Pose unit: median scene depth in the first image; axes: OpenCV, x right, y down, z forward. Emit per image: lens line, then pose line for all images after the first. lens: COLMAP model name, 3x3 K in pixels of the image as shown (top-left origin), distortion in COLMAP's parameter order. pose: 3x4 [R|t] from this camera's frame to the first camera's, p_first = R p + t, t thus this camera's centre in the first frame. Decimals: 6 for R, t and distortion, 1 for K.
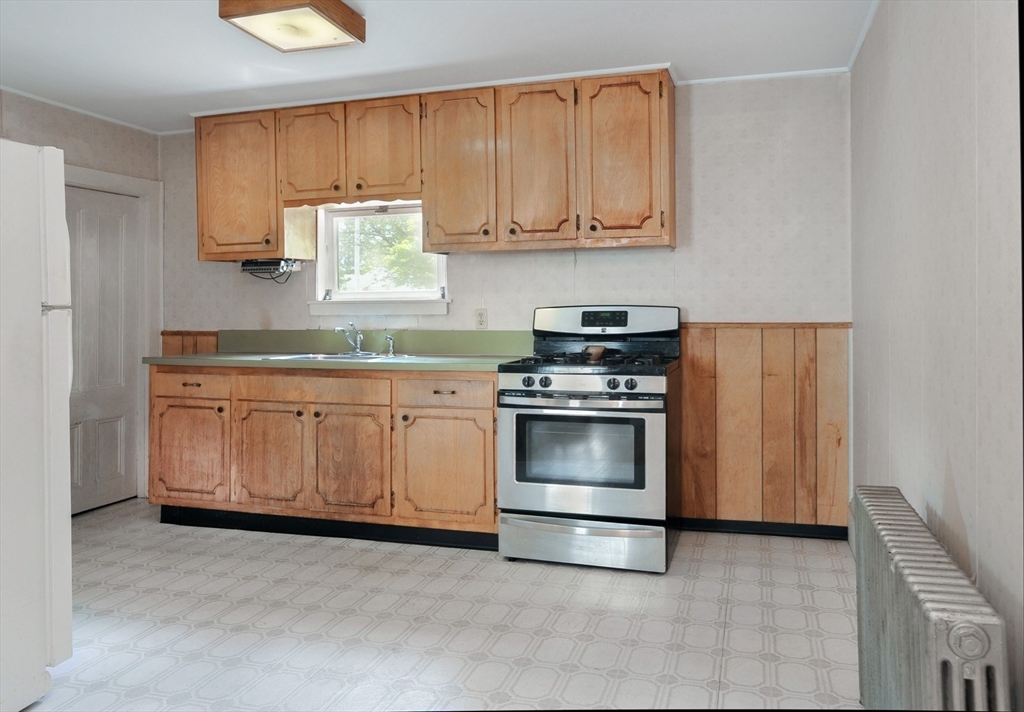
lens RADIAL K [[779.3, 0, 446.6], [0, 779.3, 319.0], [0, 0, 1]] dist [-0.051313, 0.001334]
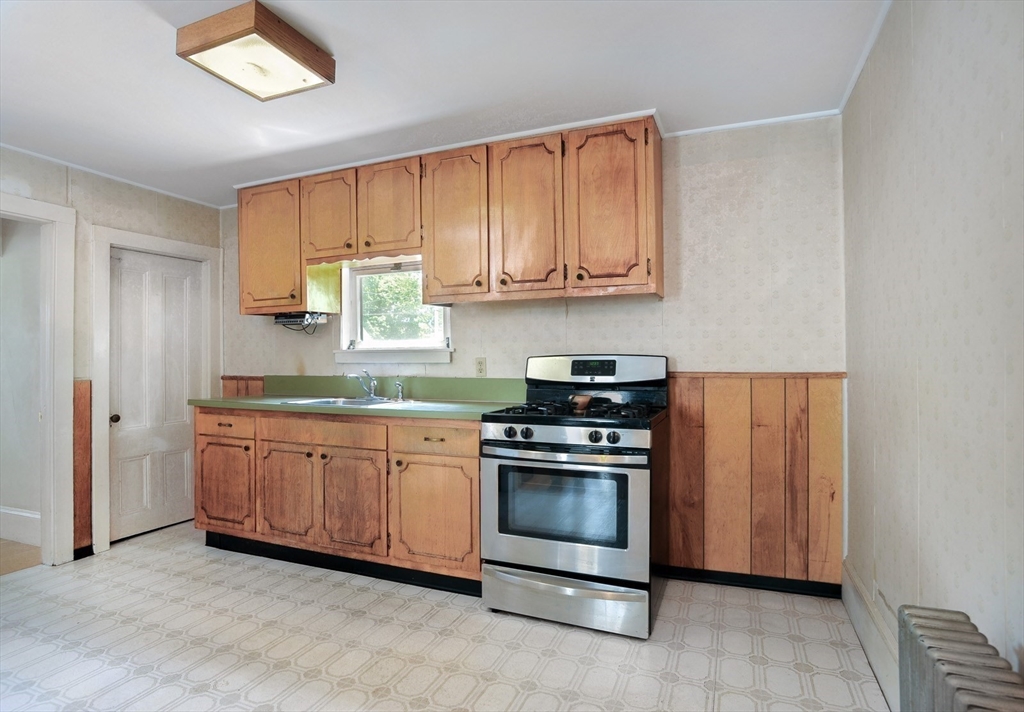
lens RADIAL K [[562.3, 0, 485.6], [0, 562.3, 356.7], [0, 0, 1]] dist [-0.083550, 0.037712]
pose [[0.999243, 0.001709, -0.038875, 0.092741], [-0.002220, 0.999912, -0.013106, -0.004812], [0.038849, 0.013182, 0.999158, 0.269481]]
